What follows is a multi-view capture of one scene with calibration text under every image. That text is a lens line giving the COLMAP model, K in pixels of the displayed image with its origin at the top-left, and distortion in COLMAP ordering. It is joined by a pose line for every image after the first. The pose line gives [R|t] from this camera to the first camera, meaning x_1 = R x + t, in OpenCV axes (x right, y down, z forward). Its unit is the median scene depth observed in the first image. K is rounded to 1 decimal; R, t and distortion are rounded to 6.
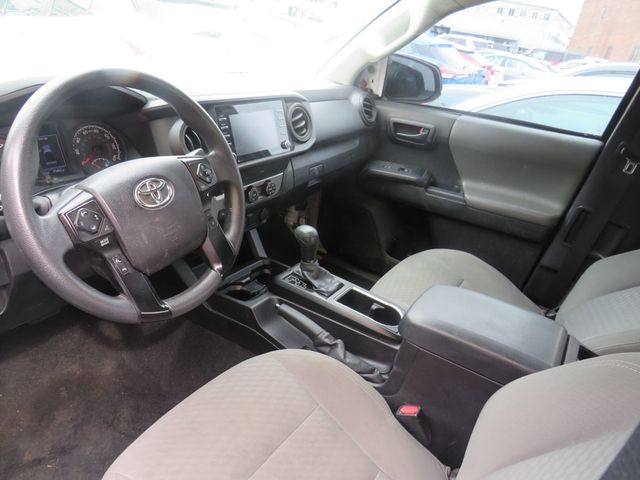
lens RADIAL K [[459.6, 0, 320.0], [0, 459.6, 240.0], [0, 0, 1]] dist [0.005575, 0.004263]
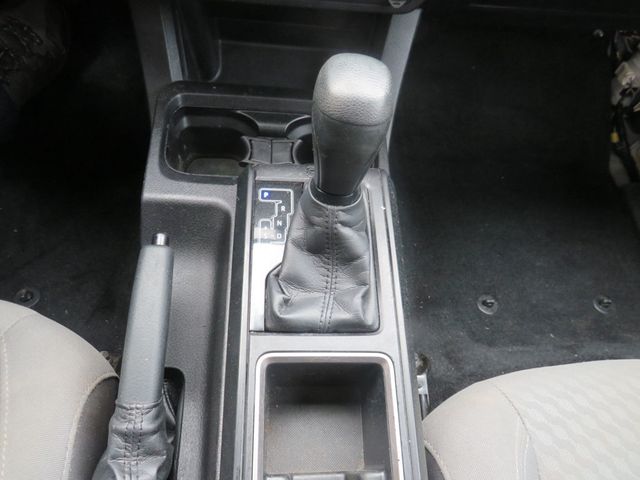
lens RADIAL K [[459.6, 0, 320.0], [0, 459.6, 240.0], [0, 0, 1]] dist [0.005575, 0.004263]
pose [[0.601606, 0.647425, -0.467879, 0.104870], [-0.386564, 0.748546, 0.538746, -0.071619], [0.699026, -0.143248, 0.700601, 0.673353]]
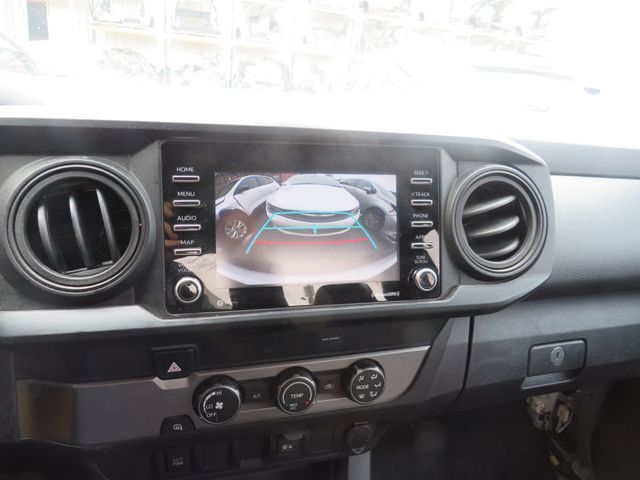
lens RADIAL K [[459.6, 0, 320.0], [0, 459.6, 240.0], [0, 0, 1]] dist [0.005575, 0.004263]
pose [[0.761363, 0.164490, -0.627112, 0.065951], [-0.272747, 0.958783, -0.079649, -0.165784], [0.588163, 0.231685, 0.774846, 0.610719]]
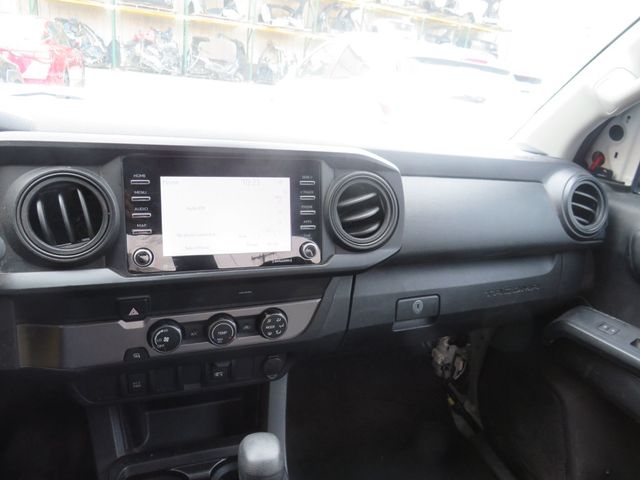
lens RADIAL K [[461.1, 0, 320.0], [0, 461.1, 240.0], [0, 0, 1]] dist [-0.004536, 0.001074]
pose [[0.815125, 0.188258, -0.547841, 0.178694], [-0.265565, 0.961928, -0.064578, -0.167668], [0.514826, 0.198127, 0.834086, 0.527731]]
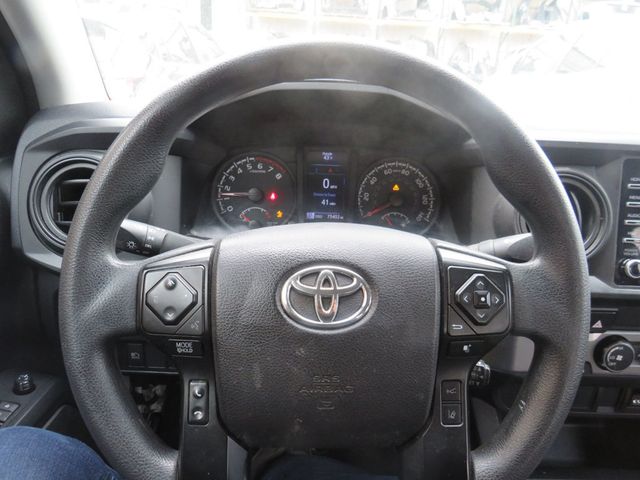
lens RADIAL K [[459.6, 0, 320.0], [0, 459.6, 240.0], [0, 0, 1]] dist [0.005575, 0.004263]
pose [[0.556618, 0.240217, -0.795281, -0.006451], [-0.343771, 0.938080, 0.042744, -0.092497], [0.756305, 0.249602, 0.604732, 0.374487]]
